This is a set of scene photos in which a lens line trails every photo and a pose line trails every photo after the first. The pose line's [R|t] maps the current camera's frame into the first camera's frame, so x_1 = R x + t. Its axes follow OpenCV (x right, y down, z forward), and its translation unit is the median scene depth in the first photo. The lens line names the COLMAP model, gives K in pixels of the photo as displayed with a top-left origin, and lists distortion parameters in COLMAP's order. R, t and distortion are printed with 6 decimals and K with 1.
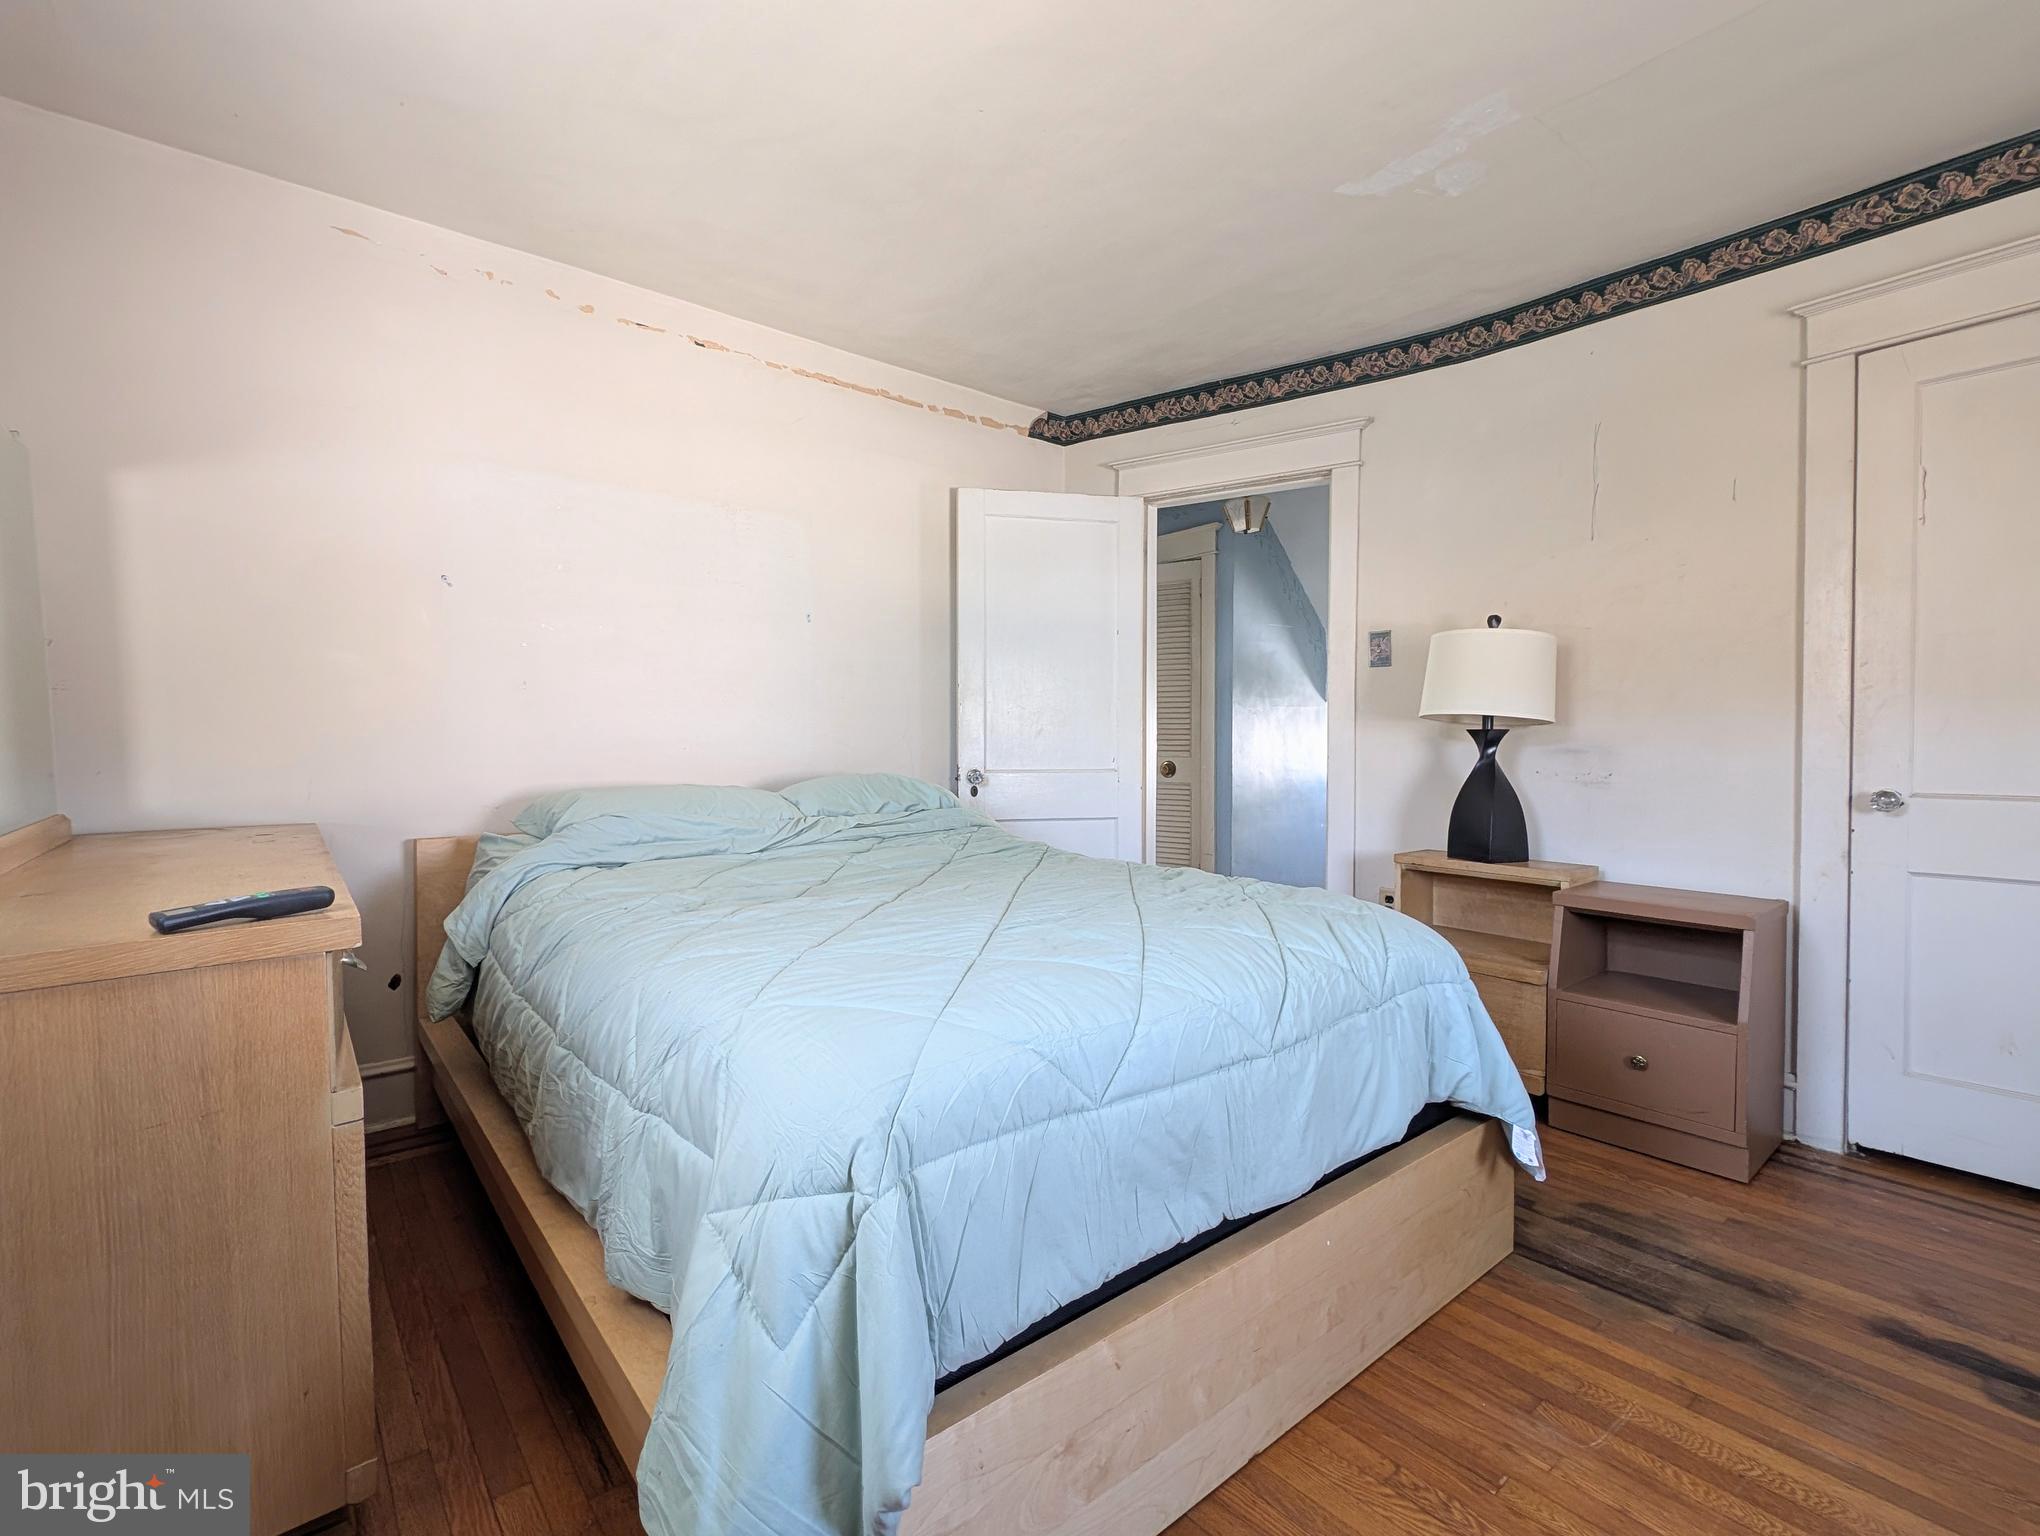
lens RADIAL K [[916.4, 0, 1009.8], [0, 916.4, 756.5], [0, 0, 1]] dist [0.002032, -0.000110]
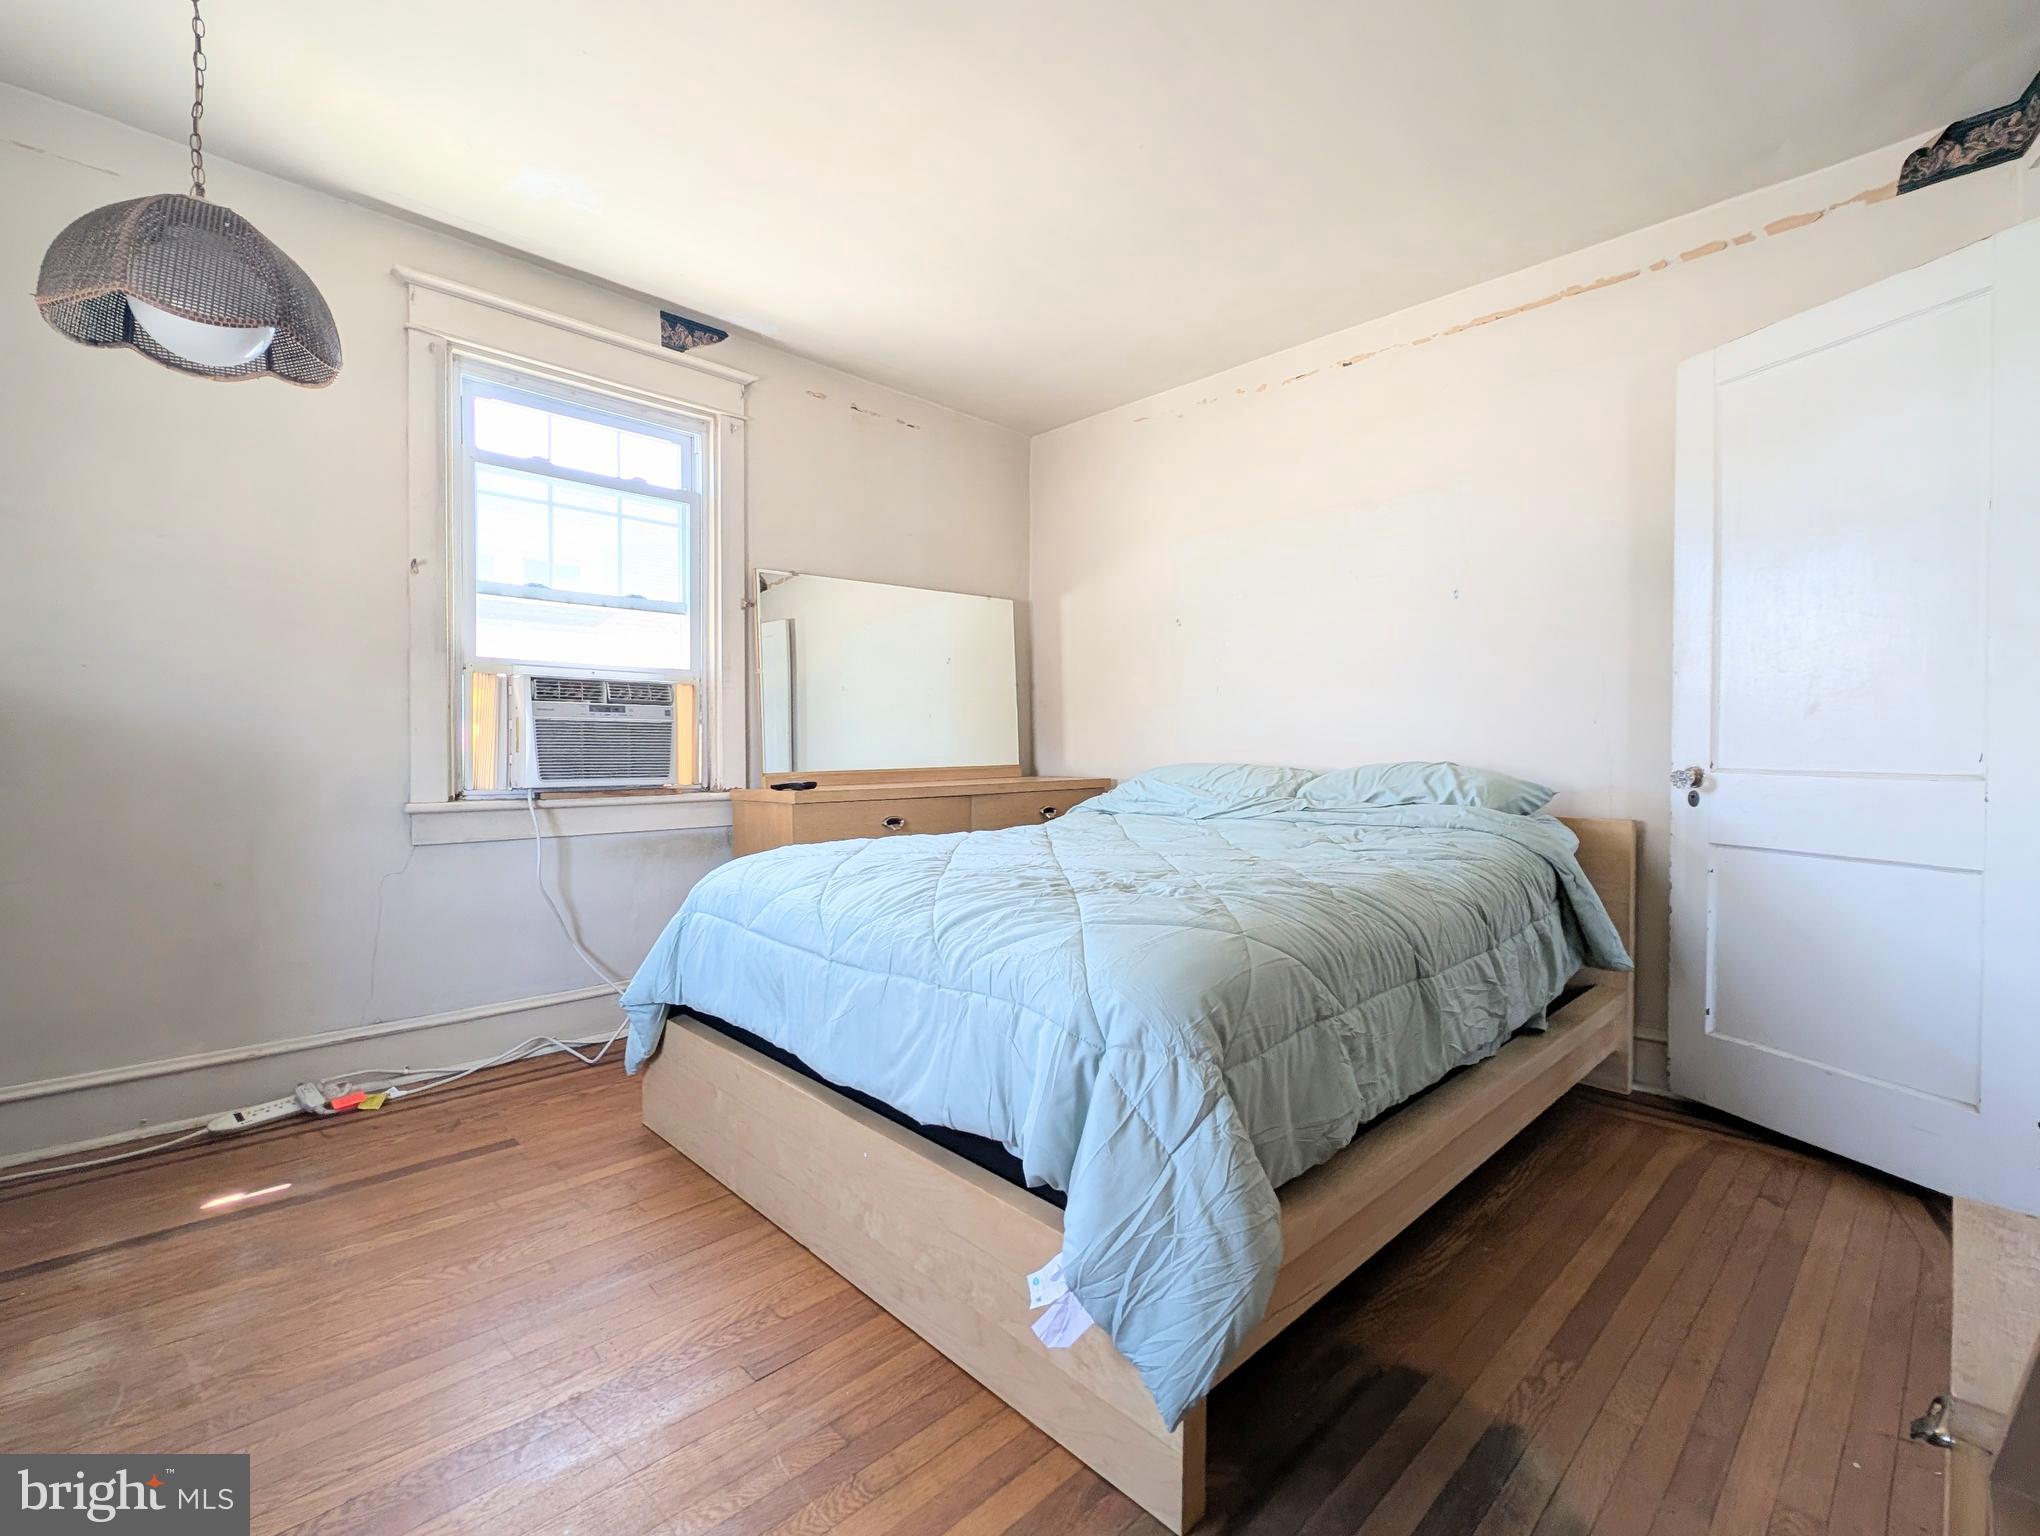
lens RADIAL K [[916.4, 0, 1009.8], [0, 916.4, 756.5], [0, 0, 1]] dist [0.002032, -0.000110]
pose [[0.078809, 0.015426, -0.996770, 0.753331], [-0.021164, 0.999681, 0.013798, 0.009801], [0.996665, 0.020008, 0.079110, 0.549930]]
